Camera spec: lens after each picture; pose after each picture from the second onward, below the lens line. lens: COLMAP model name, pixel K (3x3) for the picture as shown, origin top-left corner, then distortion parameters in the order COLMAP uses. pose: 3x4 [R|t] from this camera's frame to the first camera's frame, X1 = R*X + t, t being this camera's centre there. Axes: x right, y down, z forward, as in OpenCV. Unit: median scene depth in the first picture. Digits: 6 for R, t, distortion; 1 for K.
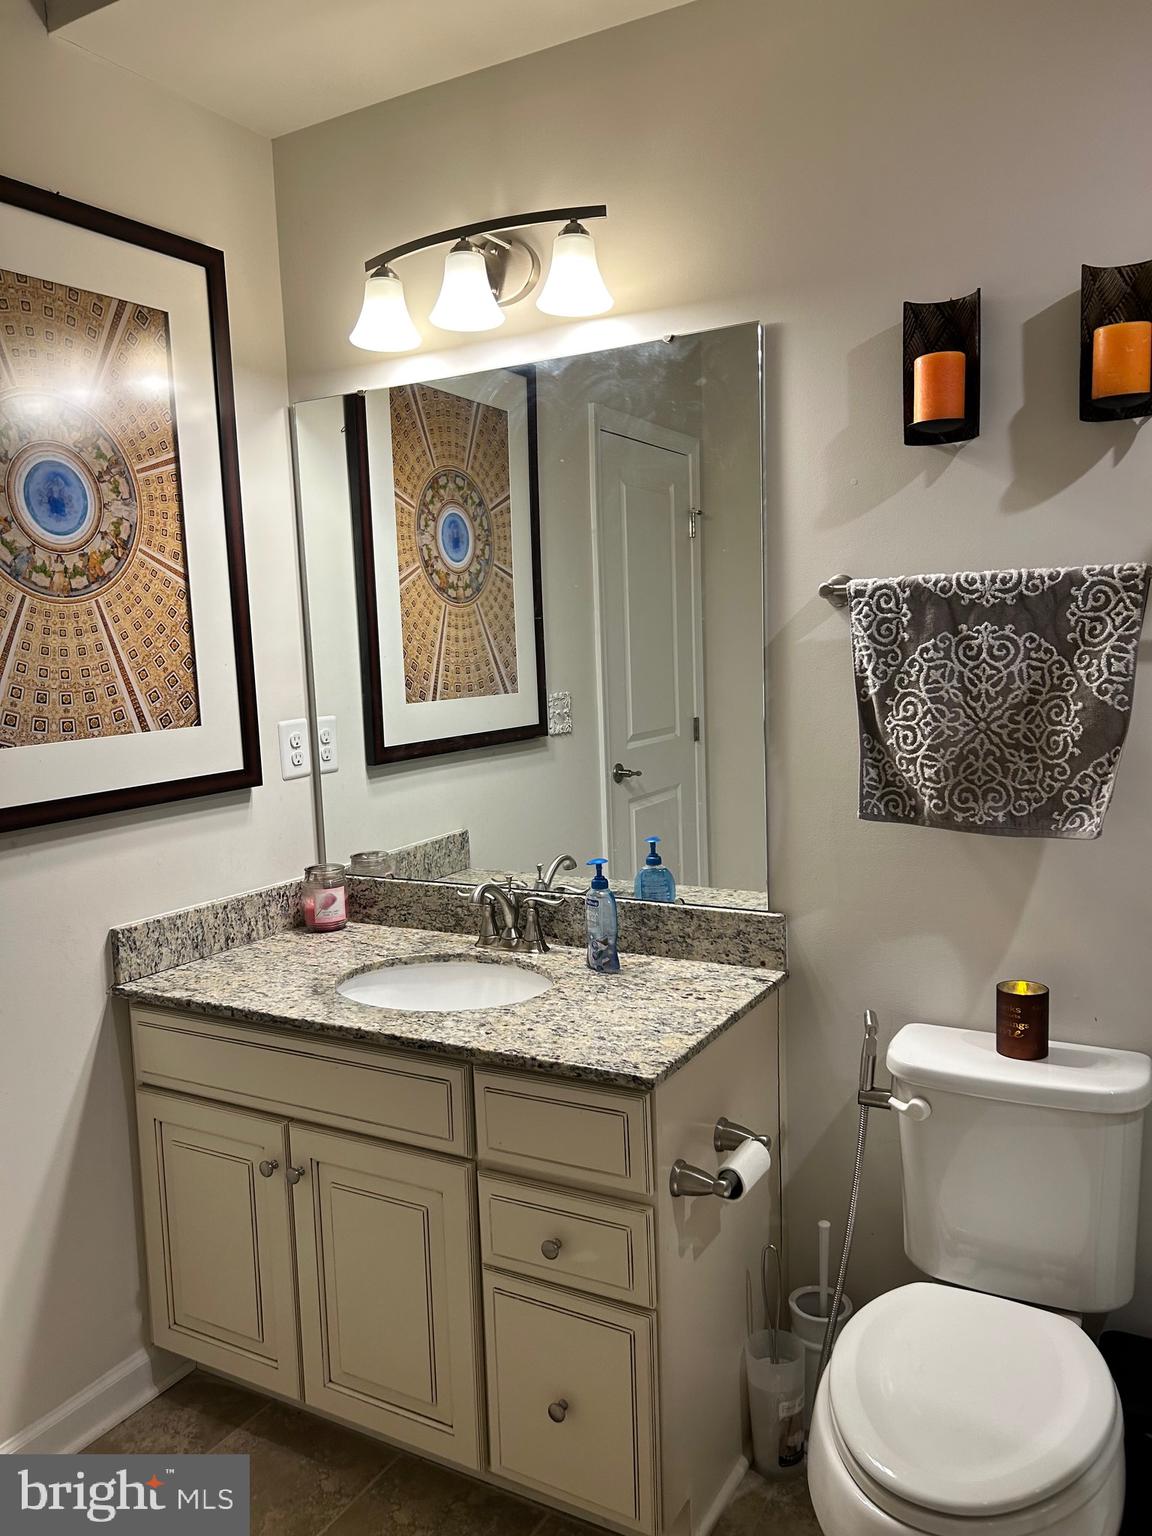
lens RADIAL K [[1153.8, 0, 566.6], [0, 1153.8, 779.3], [0, 0, 1]] dist [0.118732, -0.213849]
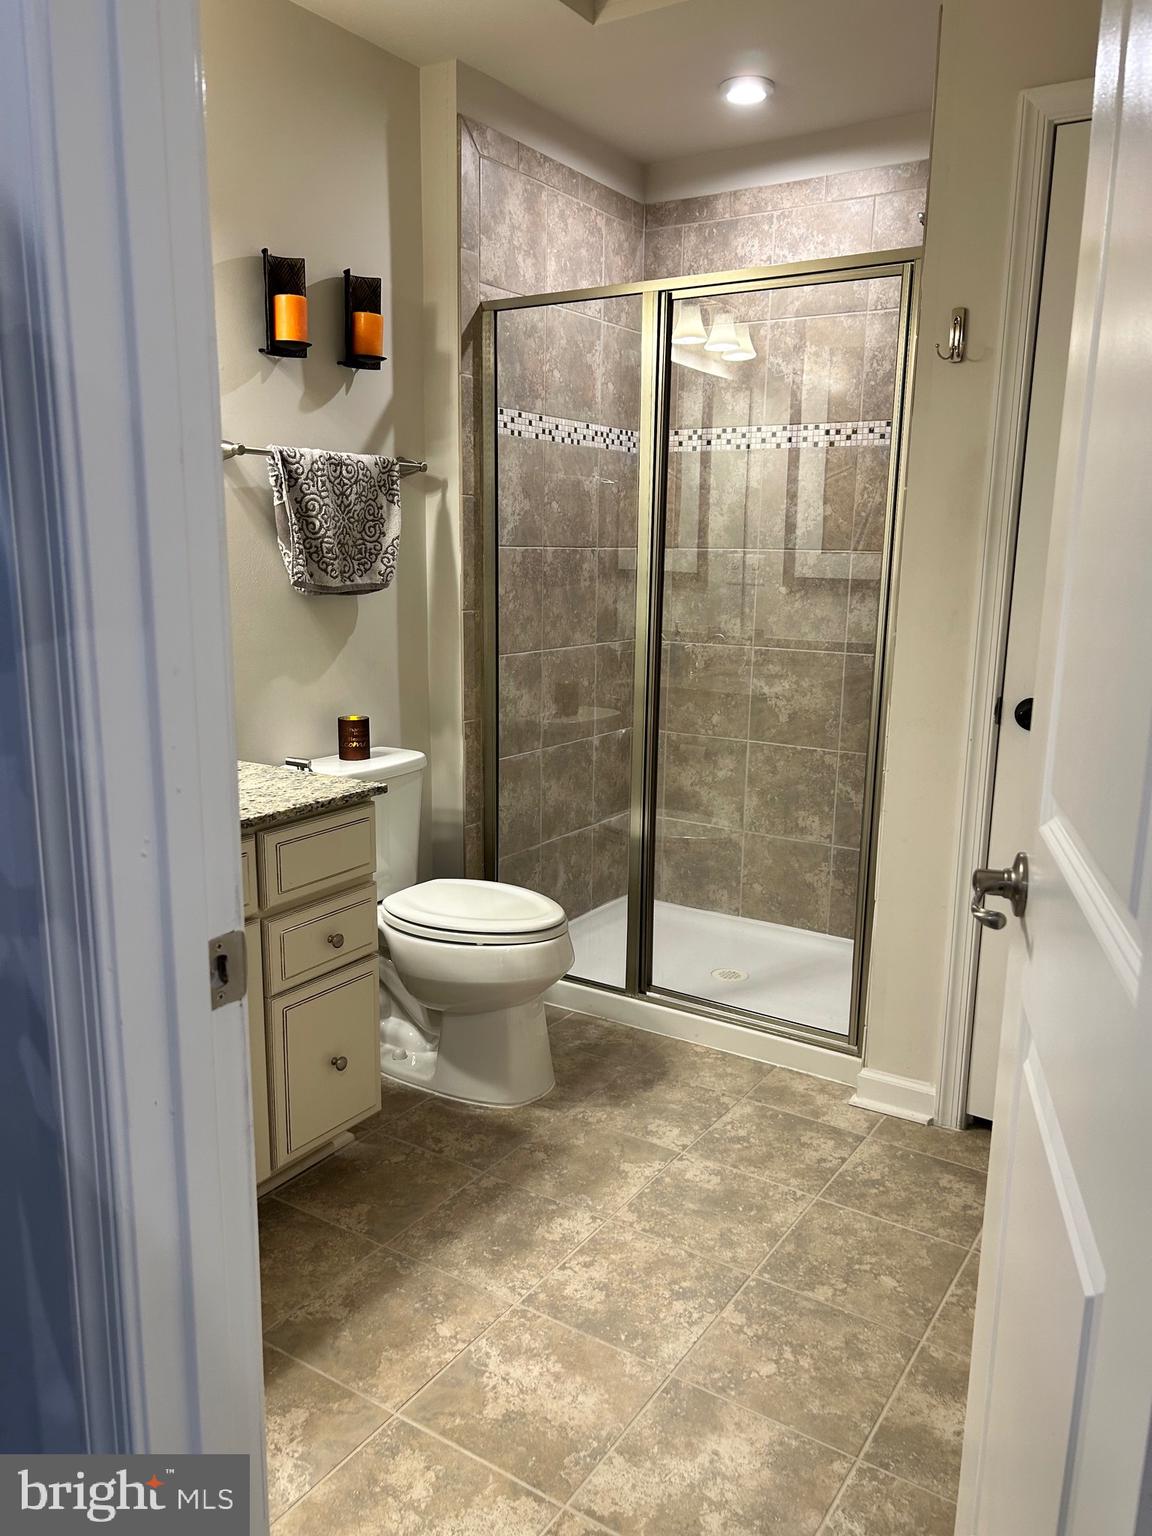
lens RADIAL K [[1153.8, 0, 566.6], [0, 1153.8, 779.3], [0, 0, 1]] dist [0.118732, -0.213849]
pose [[0.059984, -0.165438, 0.984394, -1.073805], [0.110248, 0.981235, 0.158189, 0.036273], [-0.992092, 0.099038, 0.077097, 0.529413]]
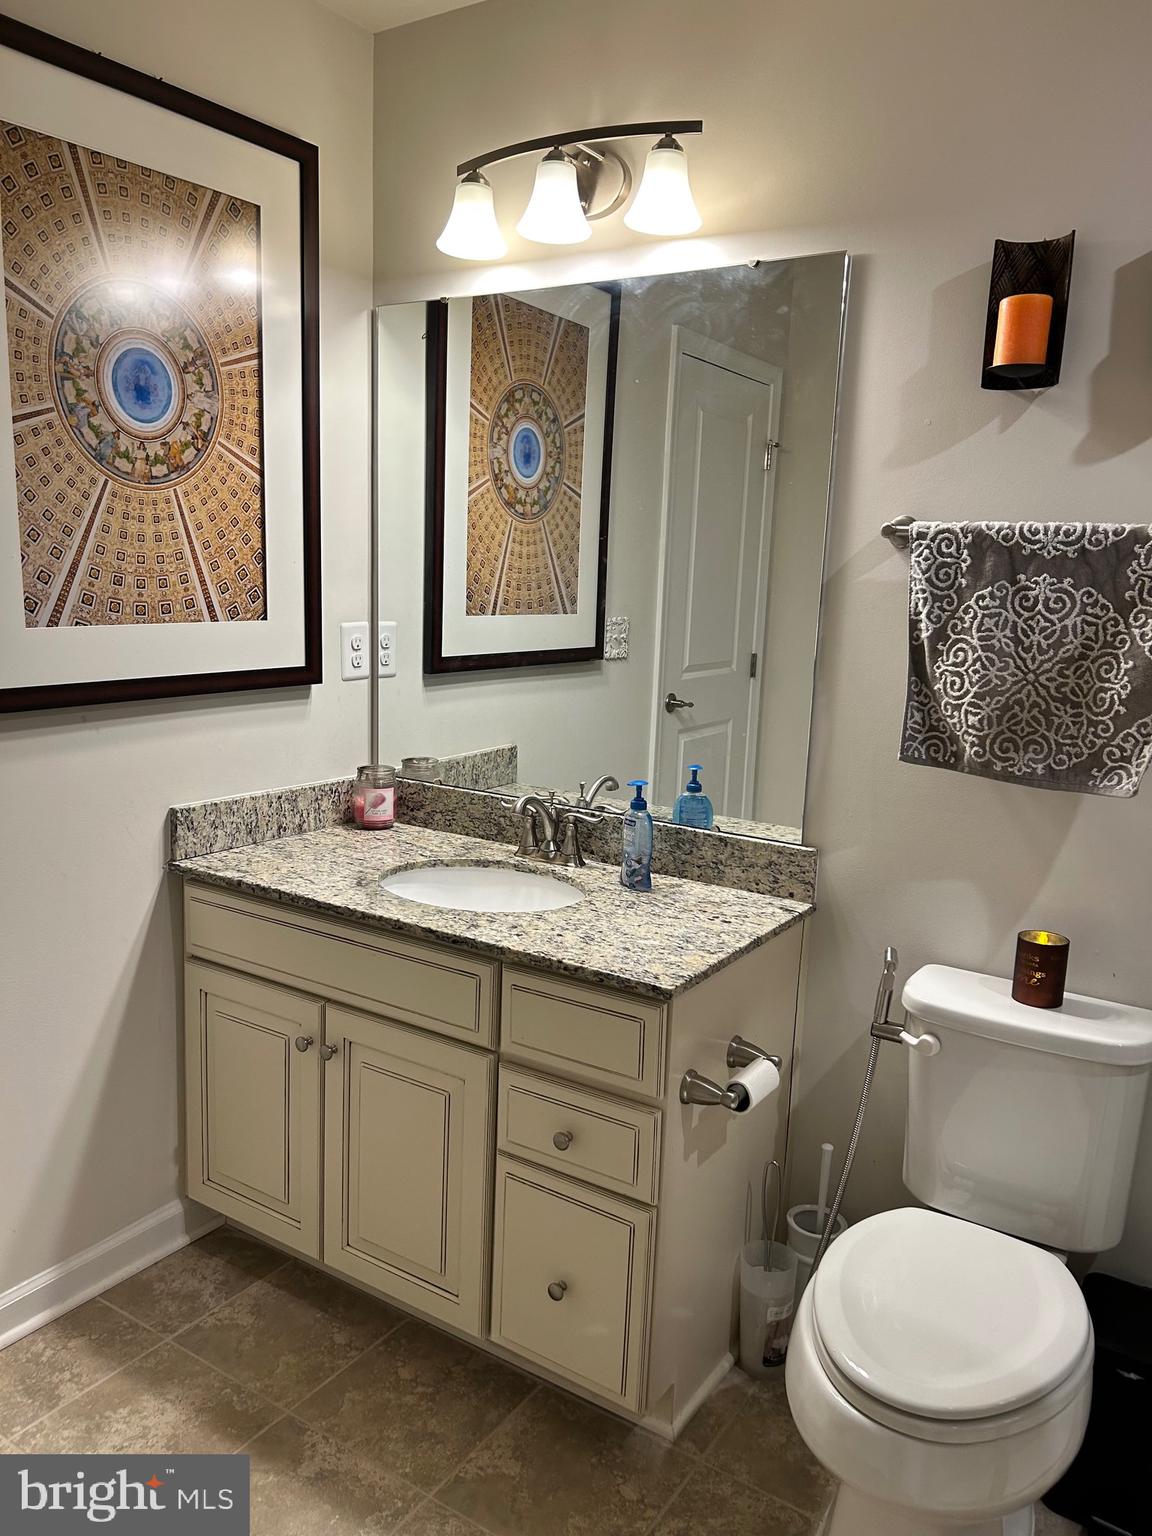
lens RADIAL K [[1153.8, 0, 566.6], [0, 1153.8, 779.3], [0, 0, 1]] dist [0.118732, -0.213849]
pose [[0.995600, 0.082739, -0.043996, 0.008332], [-0.079871, 0.994789, 0.063373, 0.008458], [0.049010, -0.059581, 0.997020, -0.026068]]
